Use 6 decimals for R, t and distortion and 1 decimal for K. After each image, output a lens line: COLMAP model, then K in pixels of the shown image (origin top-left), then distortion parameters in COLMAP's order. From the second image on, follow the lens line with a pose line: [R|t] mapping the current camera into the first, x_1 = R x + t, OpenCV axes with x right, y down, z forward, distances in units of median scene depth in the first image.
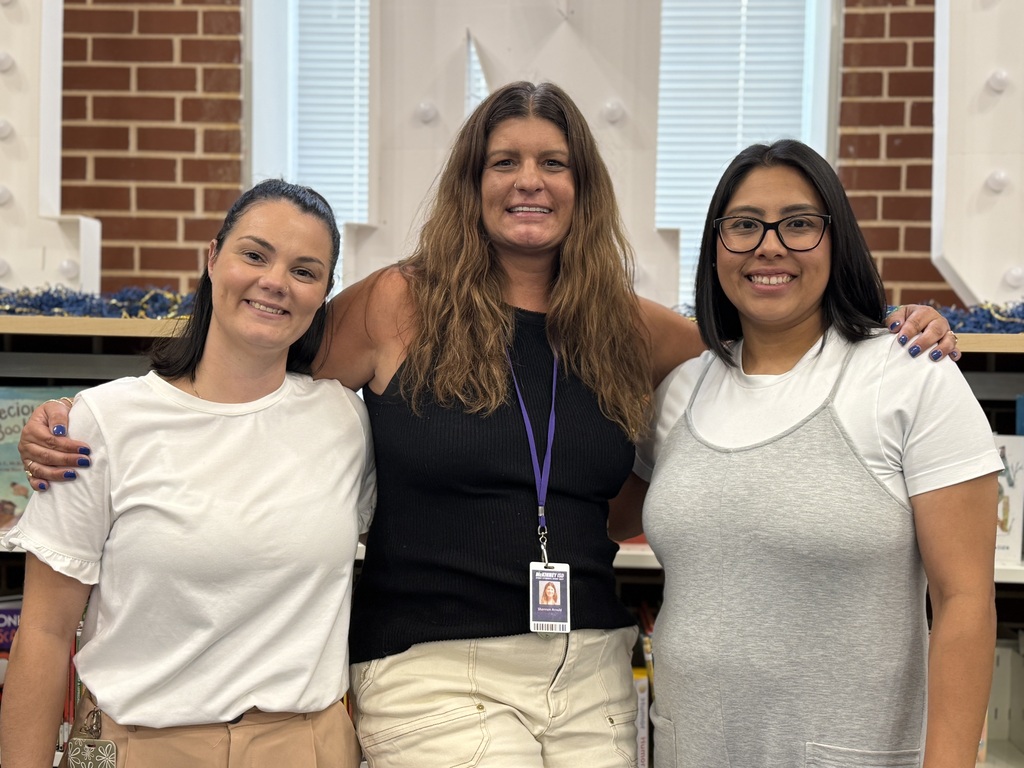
lens RADIAL K [[1328.0, 0, 508.0], [0, 1328.0, 397.5], [0, 0, 1]] dist [0.211618, -0.593032]
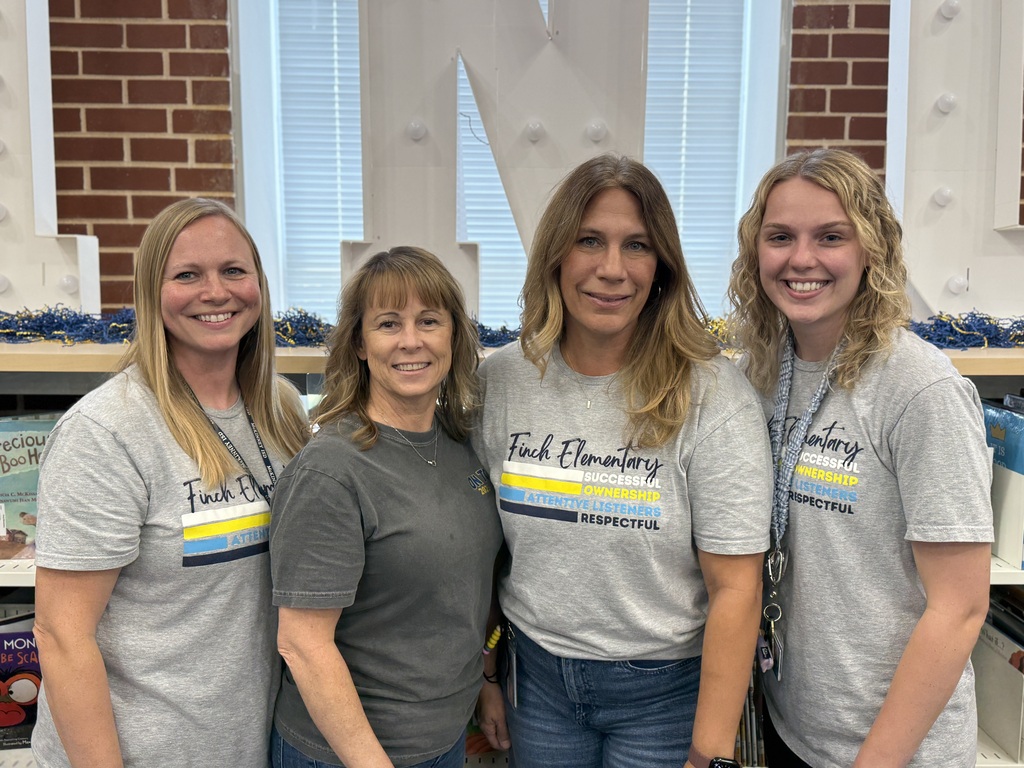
lens RADIAL K [[957.3, 0, 512.0], [0, 957.3, 384.0], [0, 0, 1]] dist [0.104075, -0.243410]
pose [[0.995462, -0.024410, 0.091975, -0.055843], [0.015576, 0.995301, 0.095569, -0.080761], [-0.093875, -0.093703, 0.991165, 0.218567]]
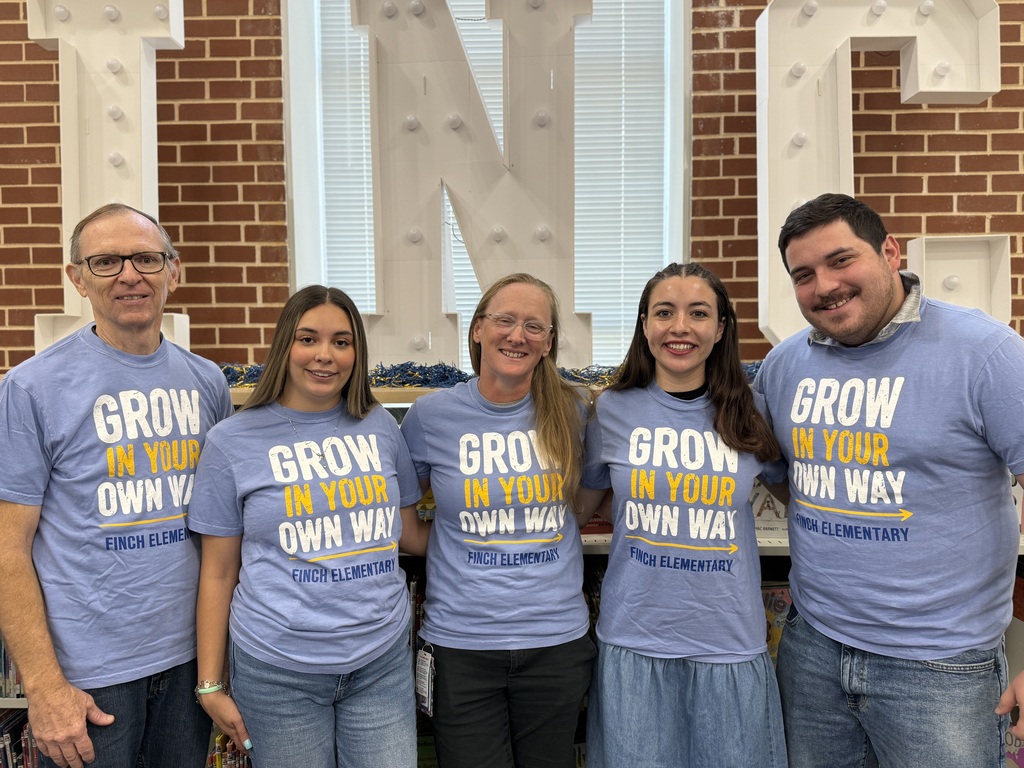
lens RADIAL K [[812.1, 0, 507.0], [0, 812.1, 383.6], [0, 0, 1]] dist [0.063374, -0.097447]
pose [[0.998186, -0.031996, 0.051009, -0.010136], [0.031393, 0.999428, 0.012590, -0.055314], [-0.051383, -0.010966, 0.998619, 0.104792]]
